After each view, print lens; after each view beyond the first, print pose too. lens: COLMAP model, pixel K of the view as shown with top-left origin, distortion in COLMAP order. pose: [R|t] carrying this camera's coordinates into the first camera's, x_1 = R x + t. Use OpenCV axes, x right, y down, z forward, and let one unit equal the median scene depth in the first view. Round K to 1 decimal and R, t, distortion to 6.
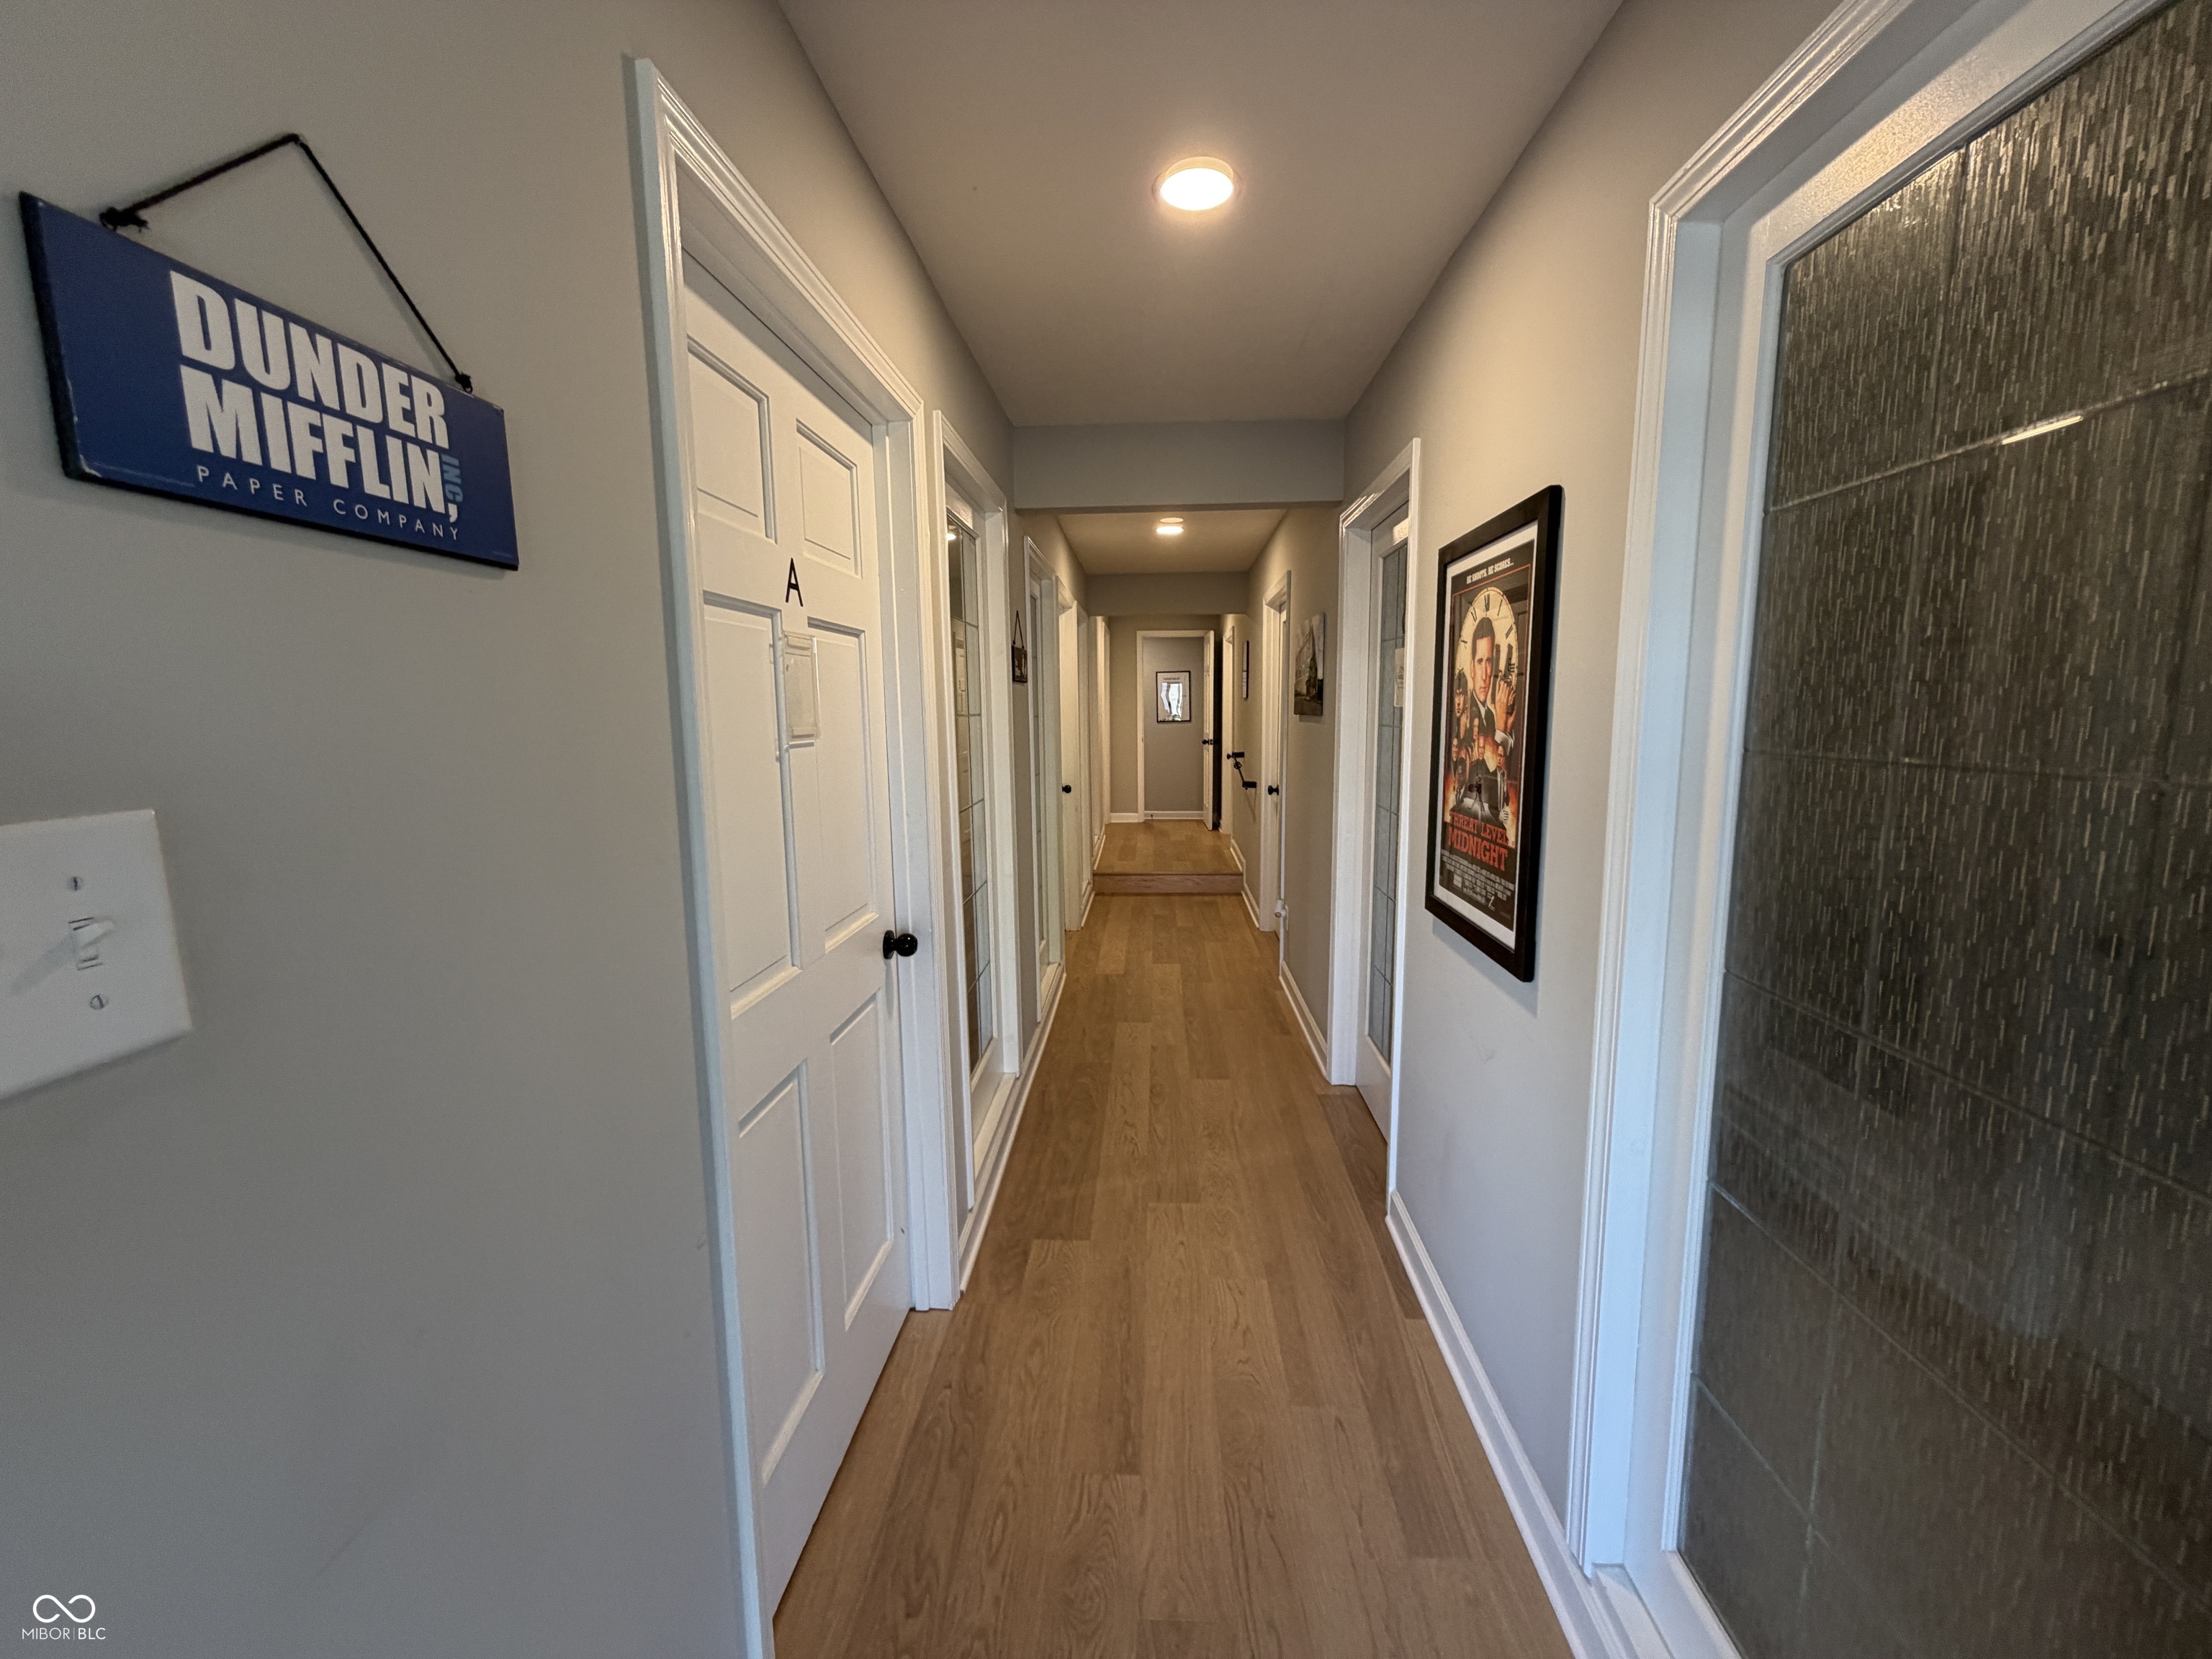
lens RADIAL K [[885.5, 0, 1117.1], [0, 885.5, 823.1], [0, 0, 1]] dist [-0.003115, 0.000861]
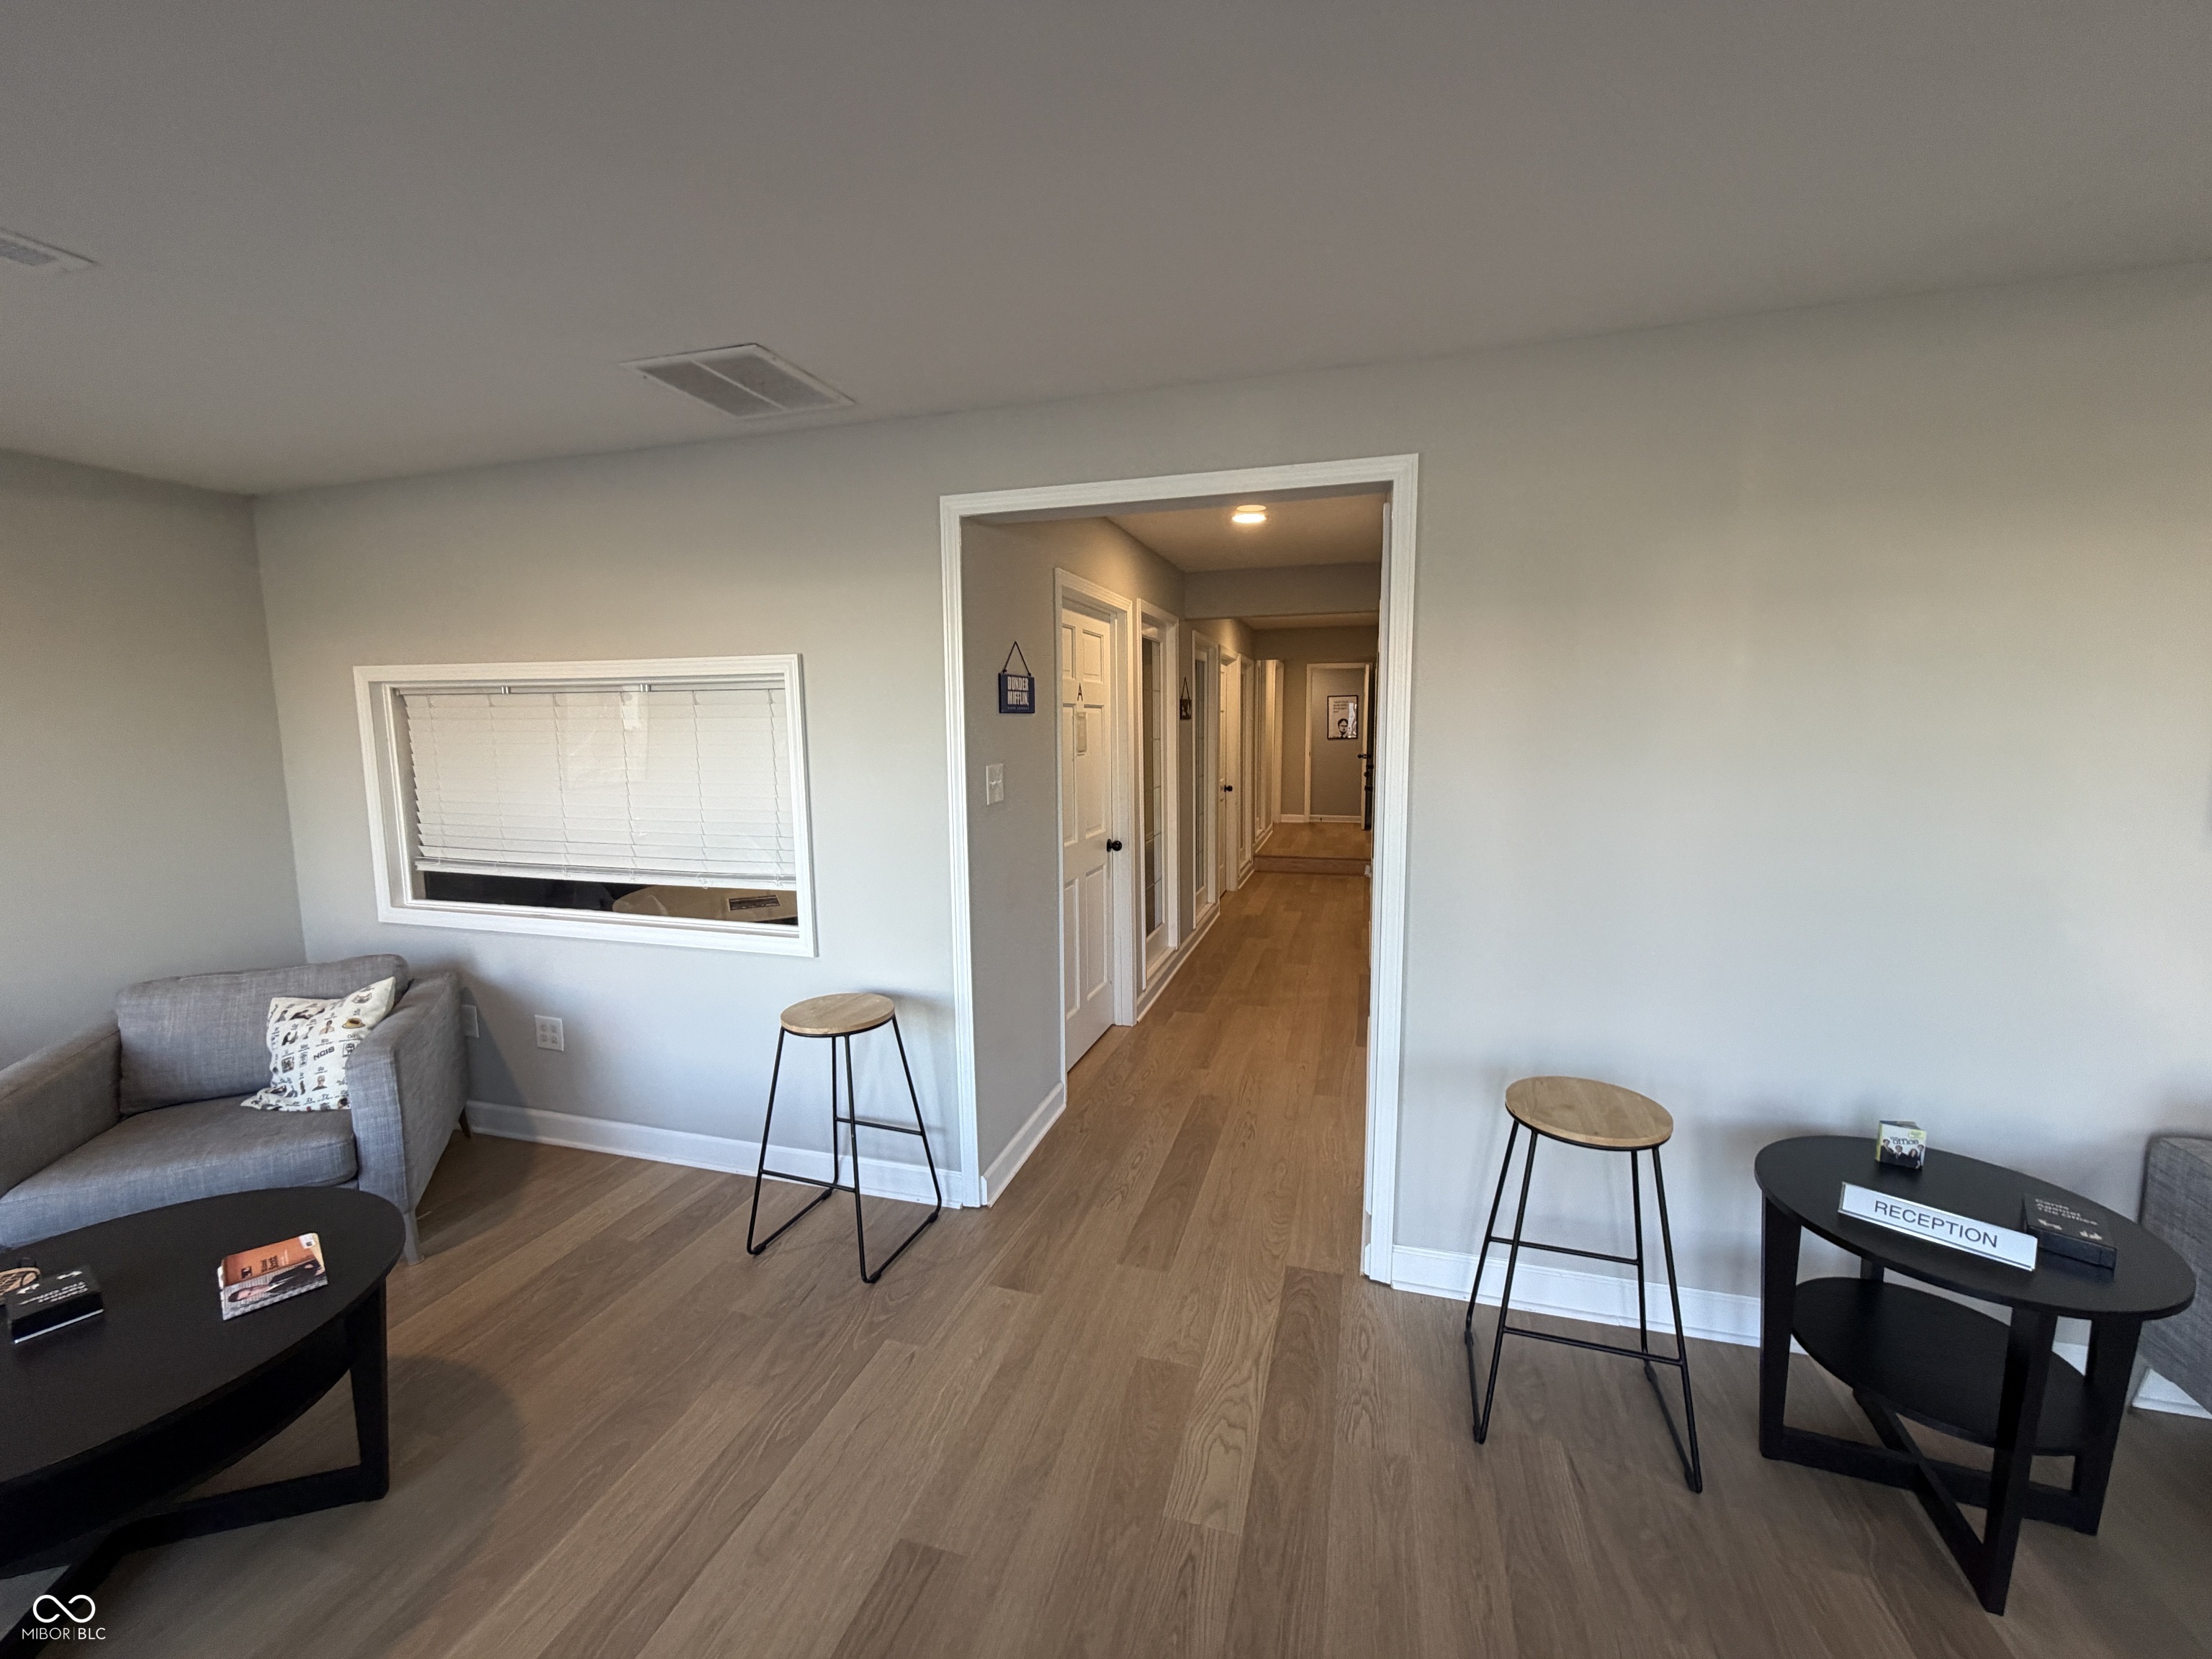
lens RADIAL K [[885.5, 0, 1115.2], [0, 885.5, 824.9], [0, 0, 1]] dist [-0.003115, 0.000861]
pose [[0.972546, 0.028797, -0.230922, 0.172597], [-0.031681, 0.999459, -0.008790, 0.068847], [0.230544, 0.015865, 0.972933, -0.746435]]
